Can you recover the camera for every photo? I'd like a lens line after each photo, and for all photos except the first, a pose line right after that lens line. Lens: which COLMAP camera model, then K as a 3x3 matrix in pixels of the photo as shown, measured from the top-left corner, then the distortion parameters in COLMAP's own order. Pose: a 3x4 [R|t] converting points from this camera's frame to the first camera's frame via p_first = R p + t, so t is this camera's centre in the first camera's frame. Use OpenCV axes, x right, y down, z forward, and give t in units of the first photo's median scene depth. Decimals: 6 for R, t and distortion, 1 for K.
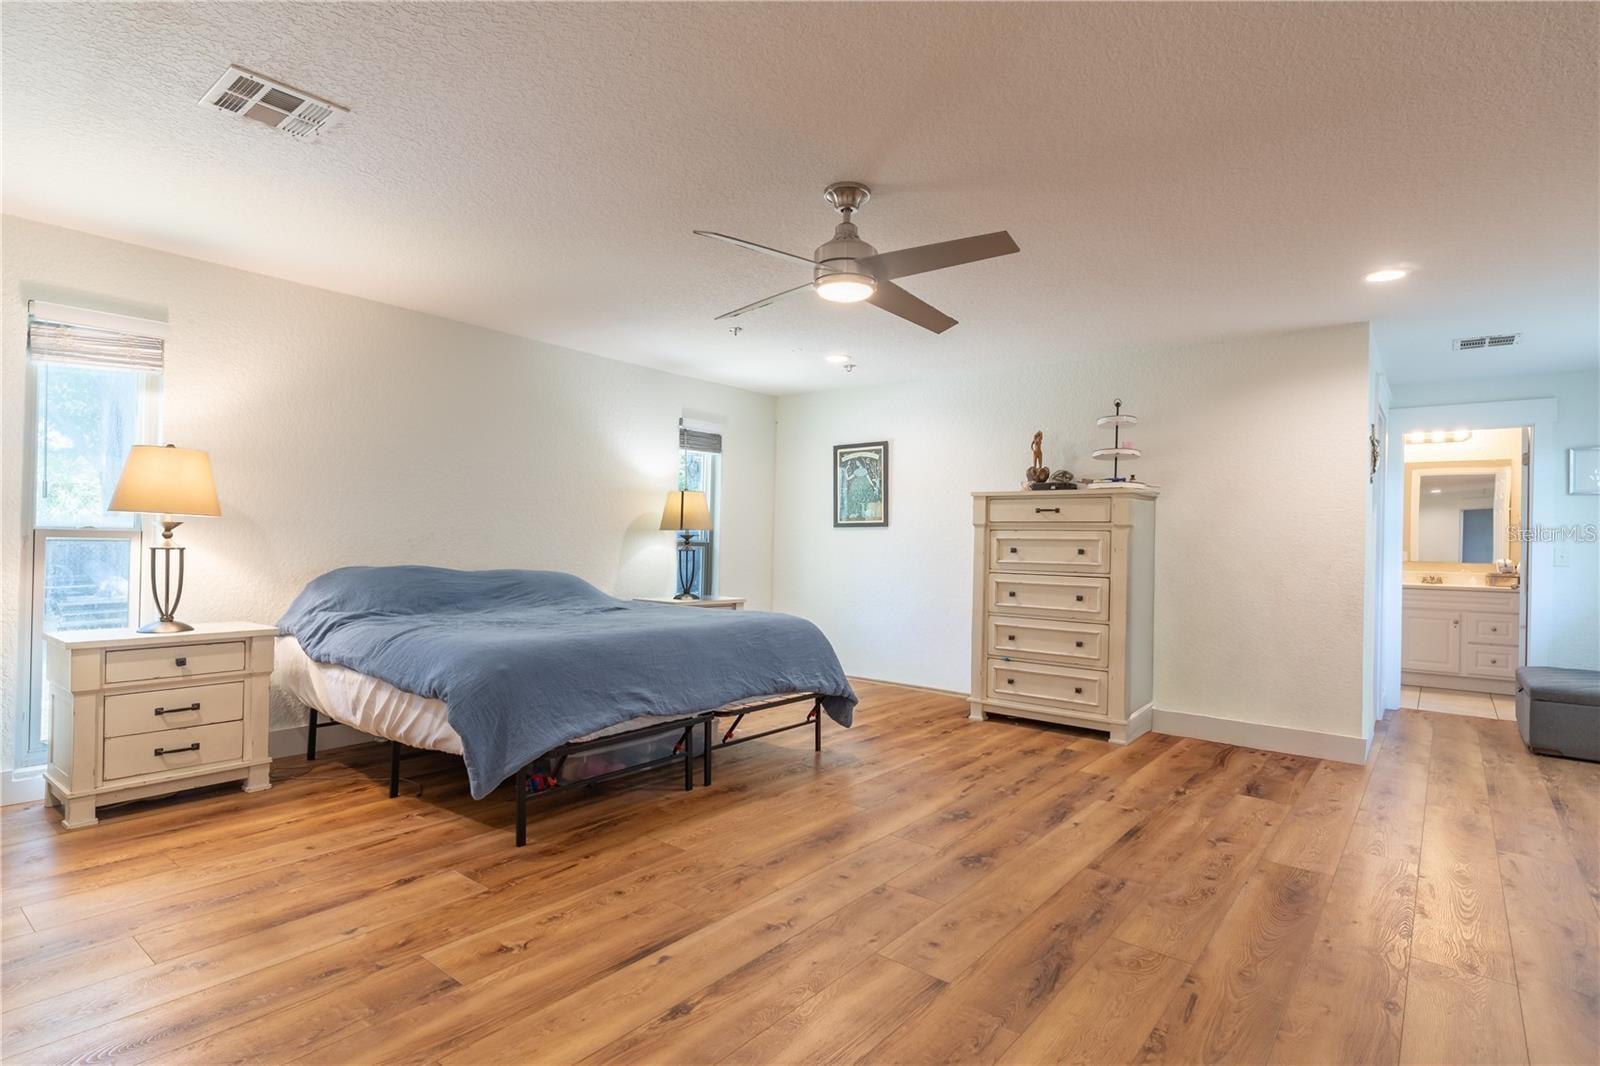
lens RADIAL K [[816.6, 0, 800.0], [0, 816.6, 533.0], [0, 0, 1]] dist [-0.000082, -0.000667]
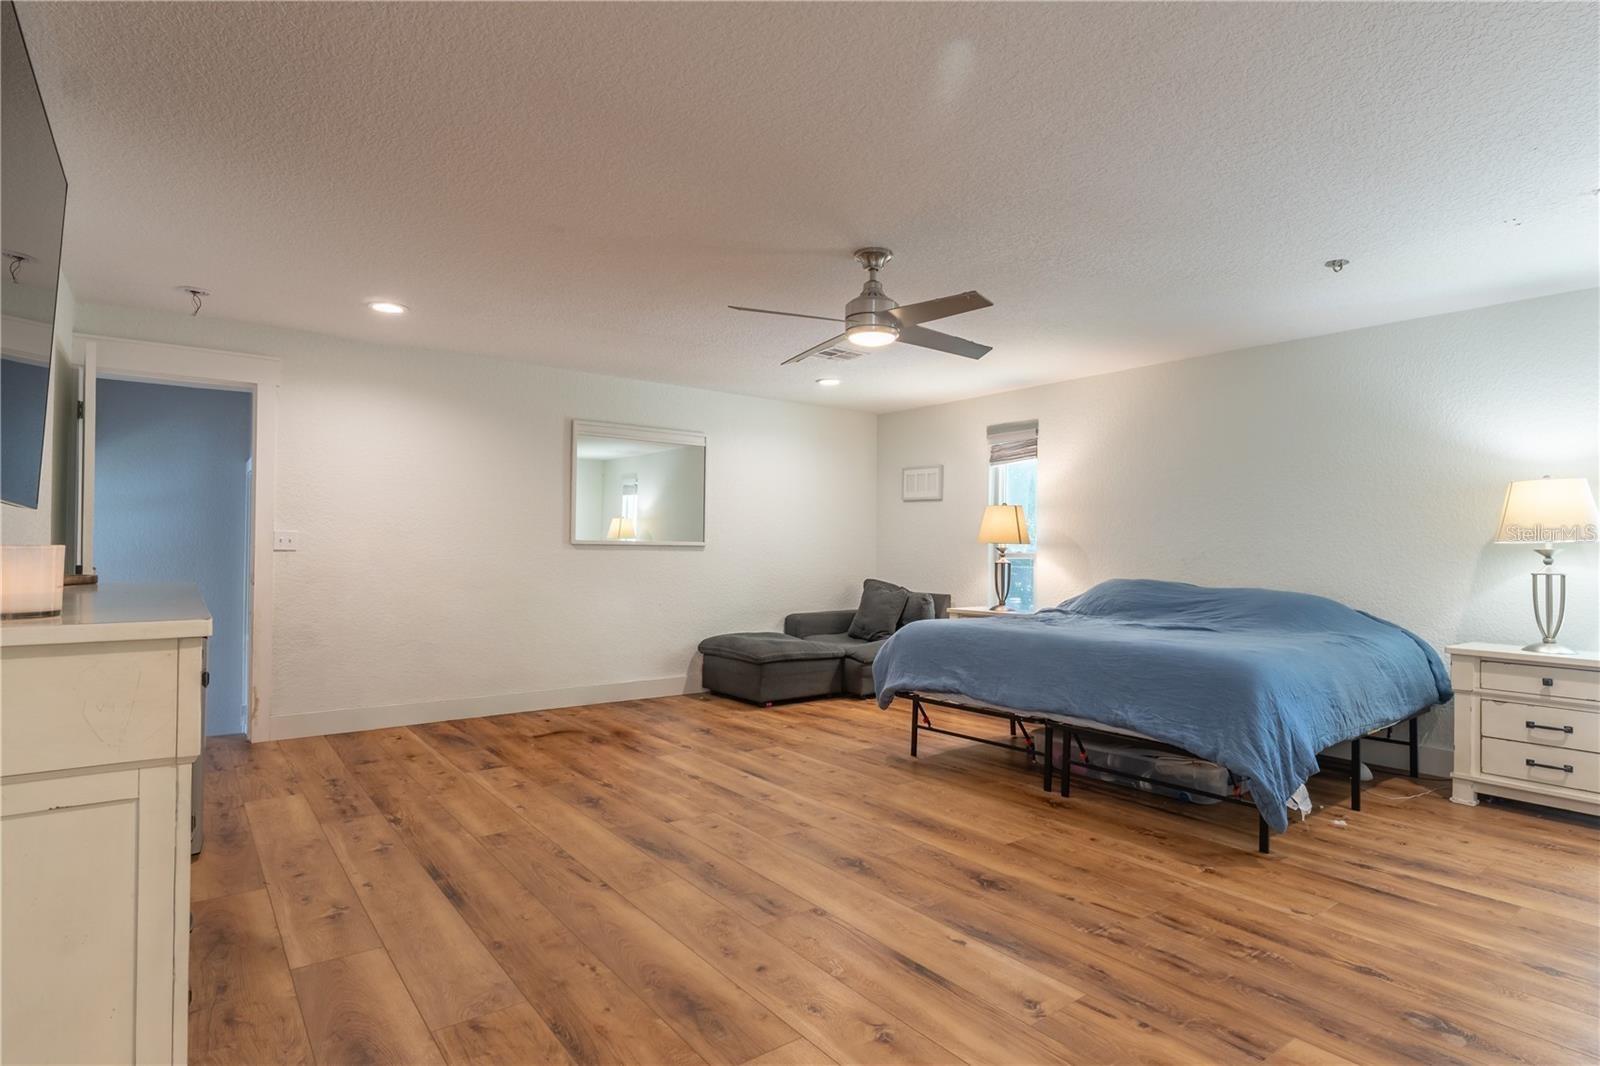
lens RADIAL K [[835.3, 0, 792.9], [0, 835.3, 532.0], [0, 0, 1]] dist [0.001843, 0.000332]
pose [[-0.253692, -0.043133, -0.966323, 1.014359], [-0.003069, 0.999036, -0.043788, 0.030787], [0.967280, -0.008143, -0.253580, 0.972535]]
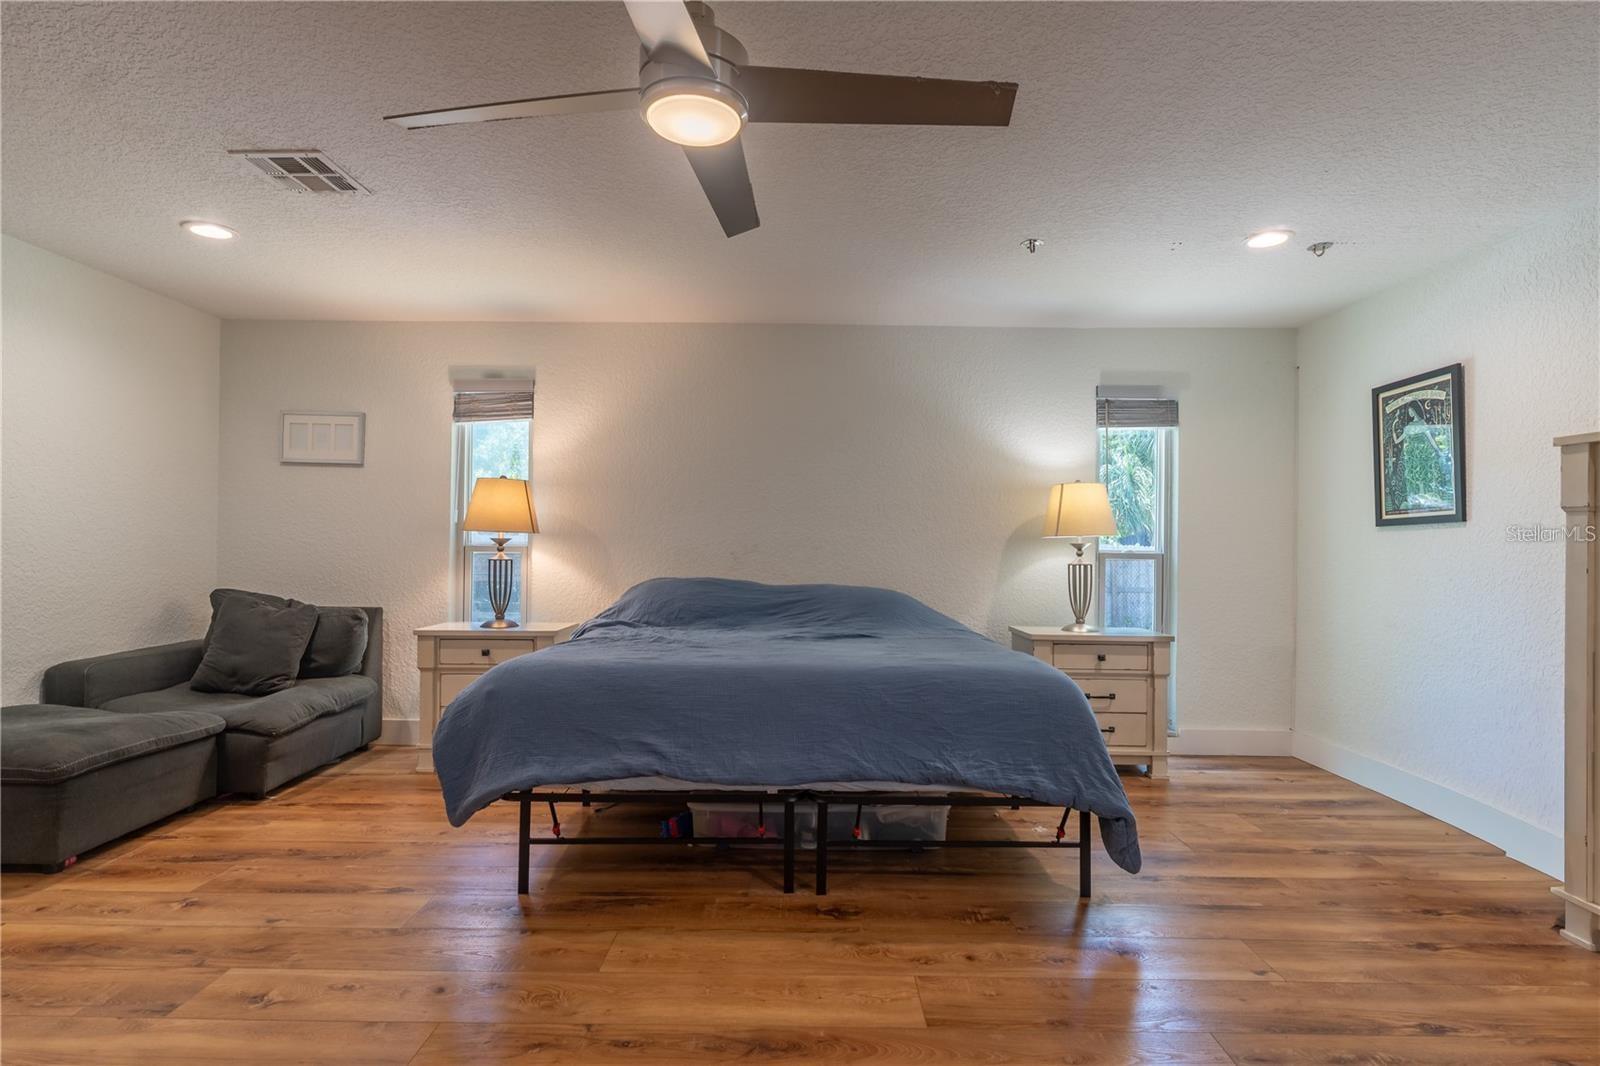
lens RADIAL K [[816.6, 0, 800.0], [0, 816.6, 533.0], [0, 0, 1]] dist [-0.000082, -0.000667]
pose [[0.615810, -0.027147, -0.787427, 0.457088], [0.011723, 0.999611, -0.025294, 0.014426], [0.787807, 0.006346, 0.615889, 0.567228]]
